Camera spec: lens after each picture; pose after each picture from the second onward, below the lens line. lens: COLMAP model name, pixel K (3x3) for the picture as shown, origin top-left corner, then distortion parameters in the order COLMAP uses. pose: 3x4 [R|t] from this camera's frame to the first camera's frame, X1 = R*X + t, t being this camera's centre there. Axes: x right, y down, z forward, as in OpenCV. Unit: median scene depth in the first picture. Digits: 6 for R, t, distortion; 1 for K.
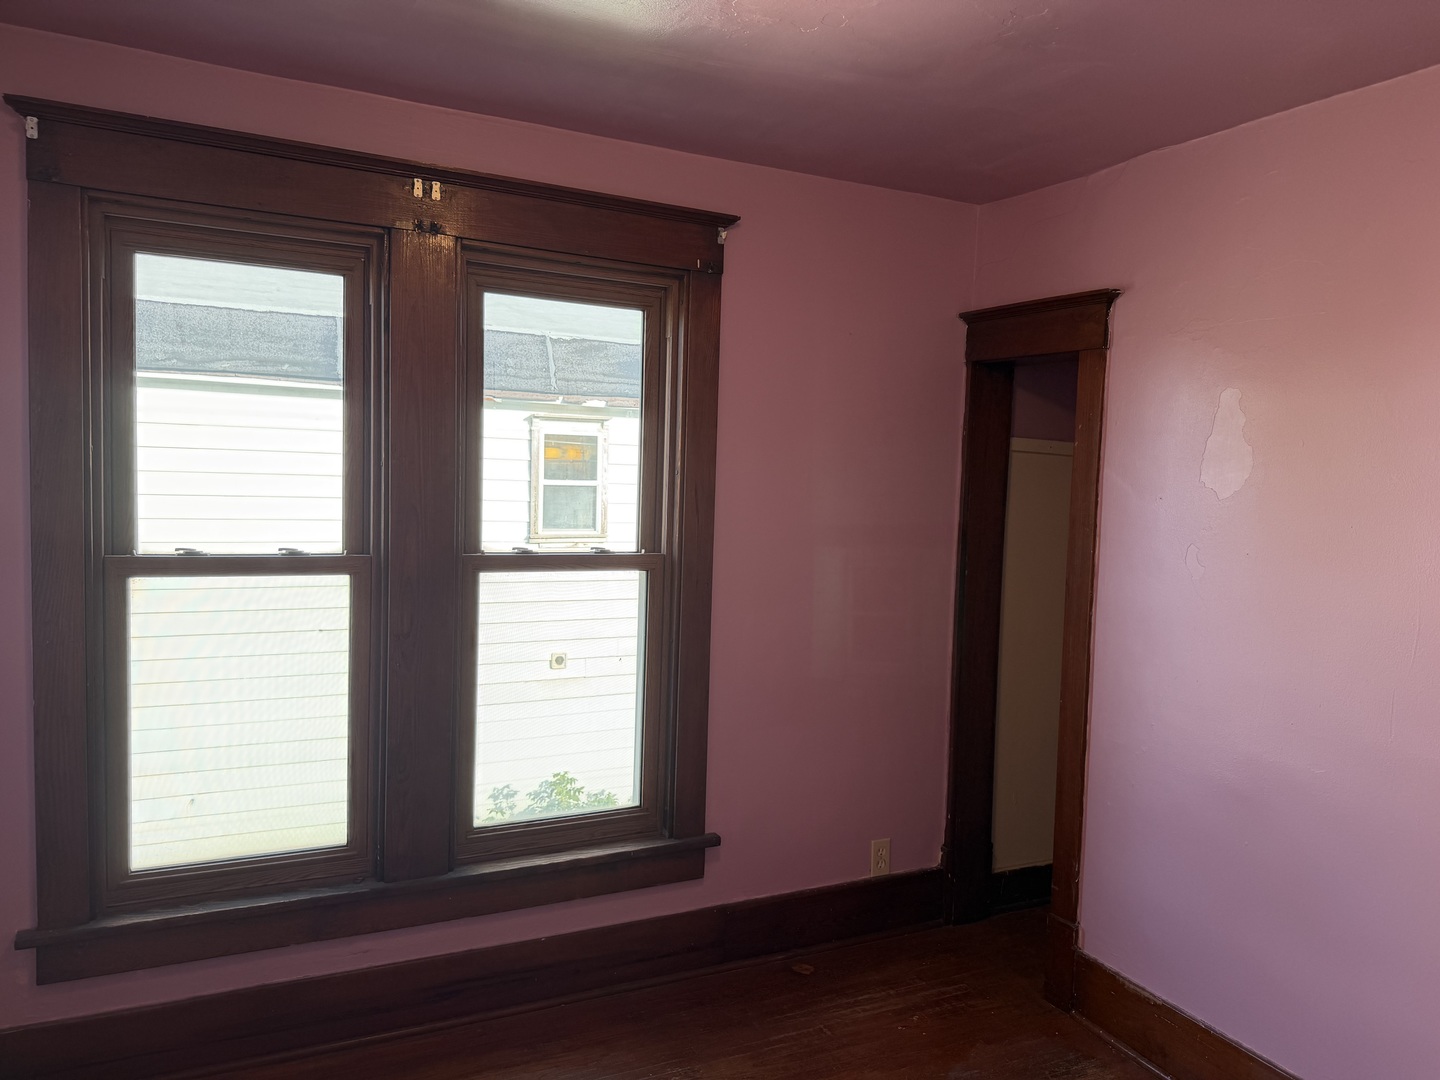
lens RADIAL K [[1030.1, 0, 726.0], [0, 1030.1, 546.4], [0, 0, 1]] dist [0.104525, -0.129692]
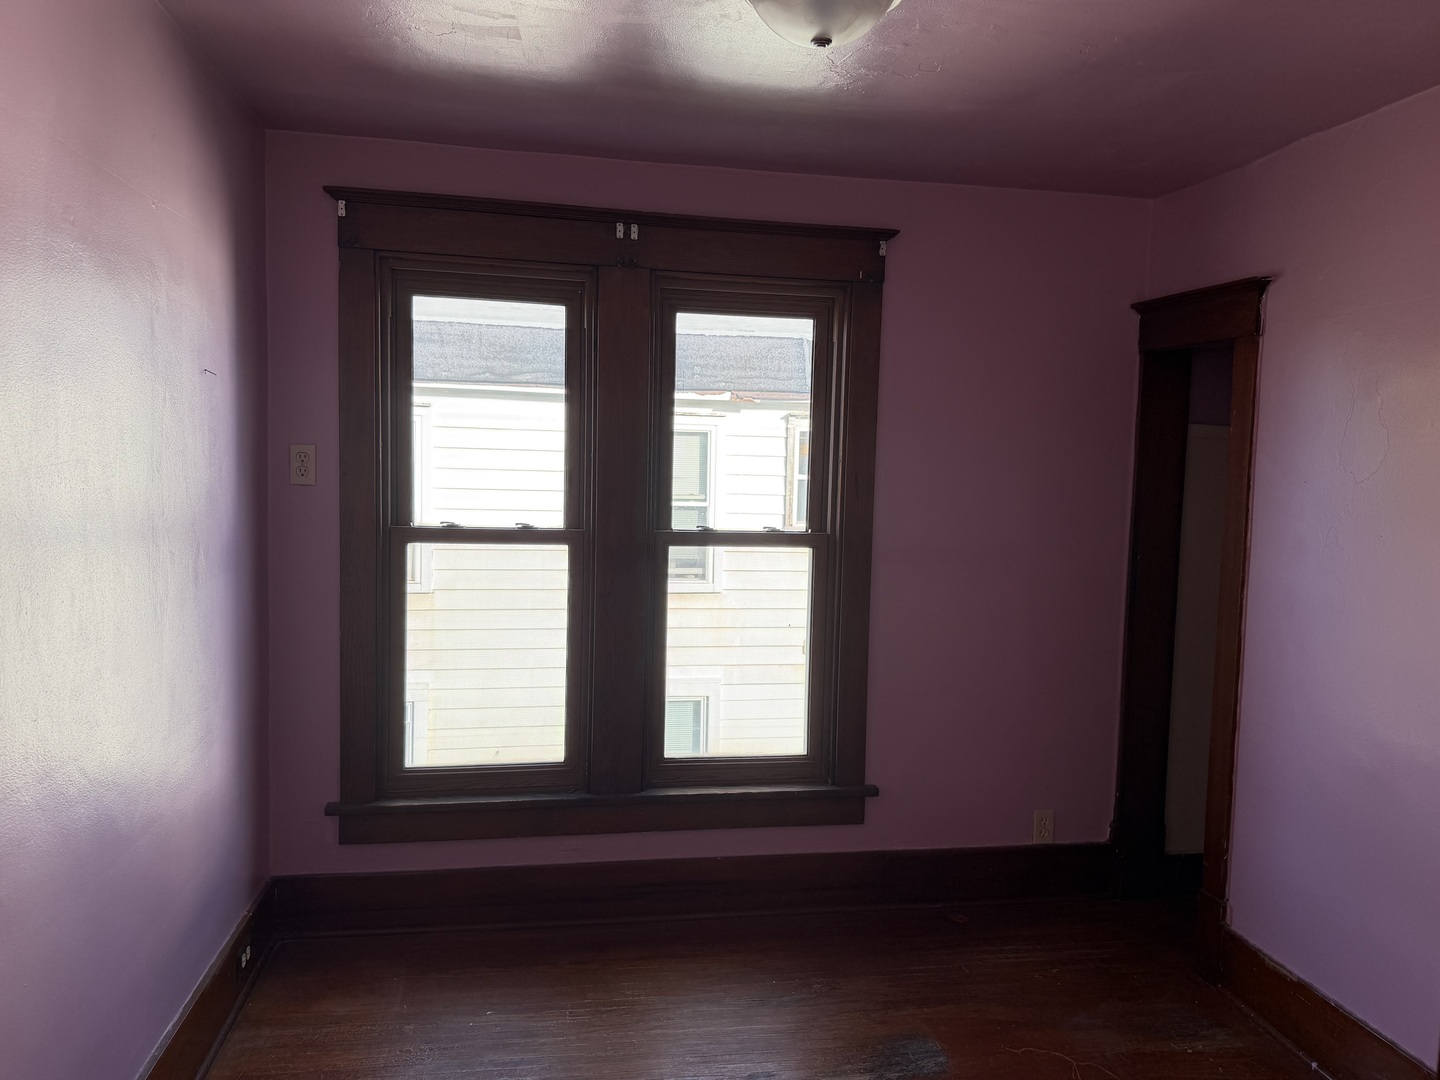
lens RADIAL K [[1030.1, 0, 726.0], [0, 1030.1, 546.4], [0, 0, 1]] dist [0.104525, -0.129692]
pose [[0.959979, 0.015979, -0.279616, 0.150100], [-0.015360, 0.999872, 0.004404, 0.018371], [0.279651, 0.000067, 0.960102, -0.119122]]
